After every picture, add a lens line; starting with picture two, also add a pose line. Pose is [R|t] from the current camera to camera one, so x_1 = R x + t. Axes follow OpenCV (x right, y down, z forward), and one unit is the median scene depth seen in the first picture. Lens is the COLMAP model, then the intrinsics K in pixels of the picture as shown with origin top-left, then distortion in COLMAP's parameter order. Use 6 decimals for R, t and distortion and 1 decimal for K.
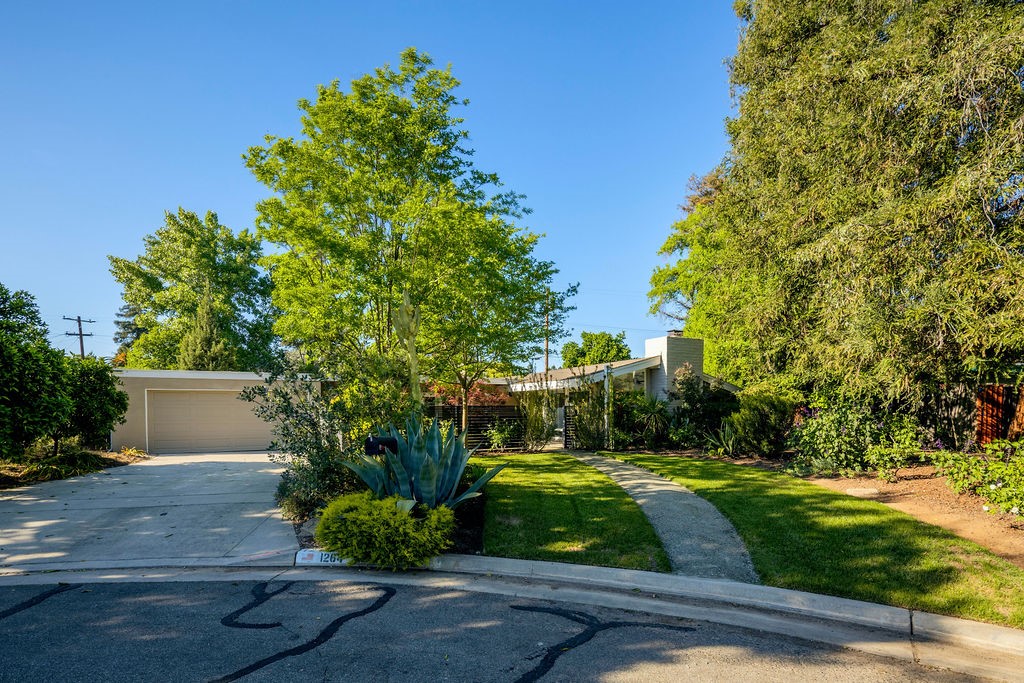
lens RADIAL K [[494.1, 0, 512.0], [0, 494.1, 341.5], [0, 0, 1]] dist [0.000721, -0.000200]
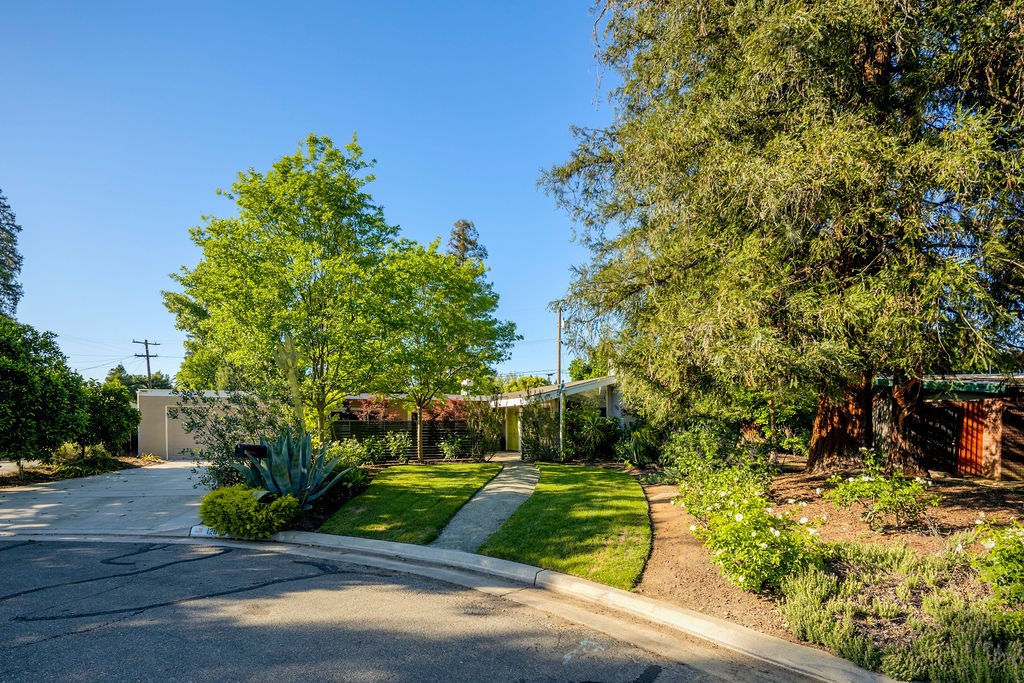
lens RADIAL K [[499.3, 0, 516.0], [0, 499.3, 363.8], [0, 0, 1]] dist [0.001345, -0.000508]
pose [[0.993896, -0.008911, -0.109961, 0.375770], [0.010812, 0.999802, 0.016702, -0.026879], [0.109790, -0.017789, 0.993796, -0.170810]]
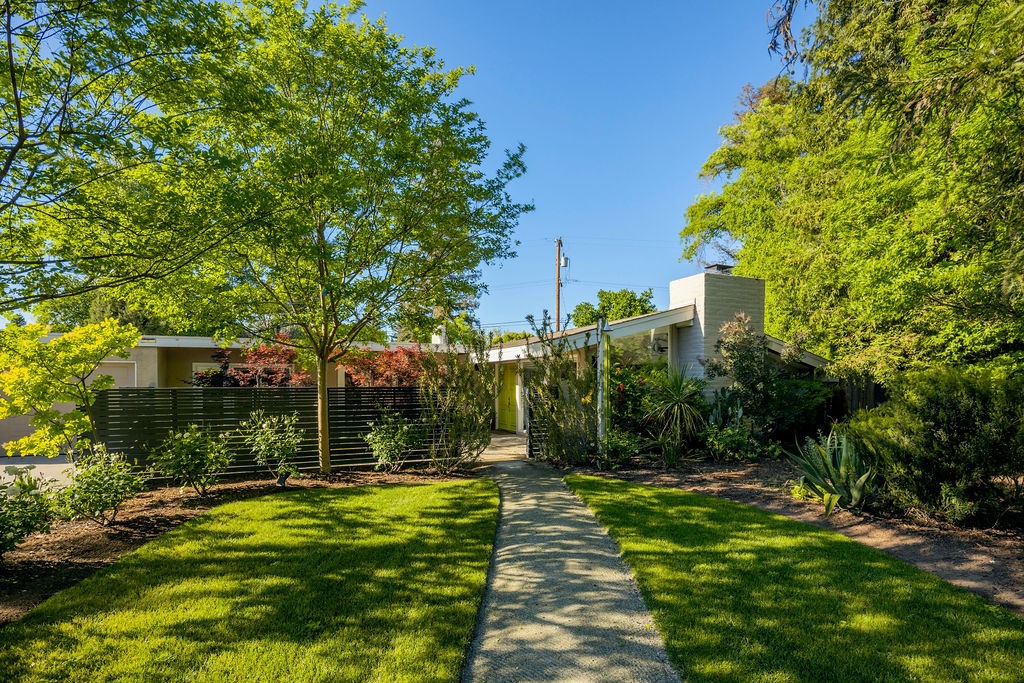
lens RADIAL K [[488.8, 0, 512.0], [0, 488.8, 341.5], [0, 0, 1]] dist [-0.000013, -0.000037]
pose [[0.996974, -0.004783, -0.077583, 0.229105], [0.008760, 0.998660, 0.051003, 0.077719], [0.077235, -0.051528, 0.995680, 0.707289]]
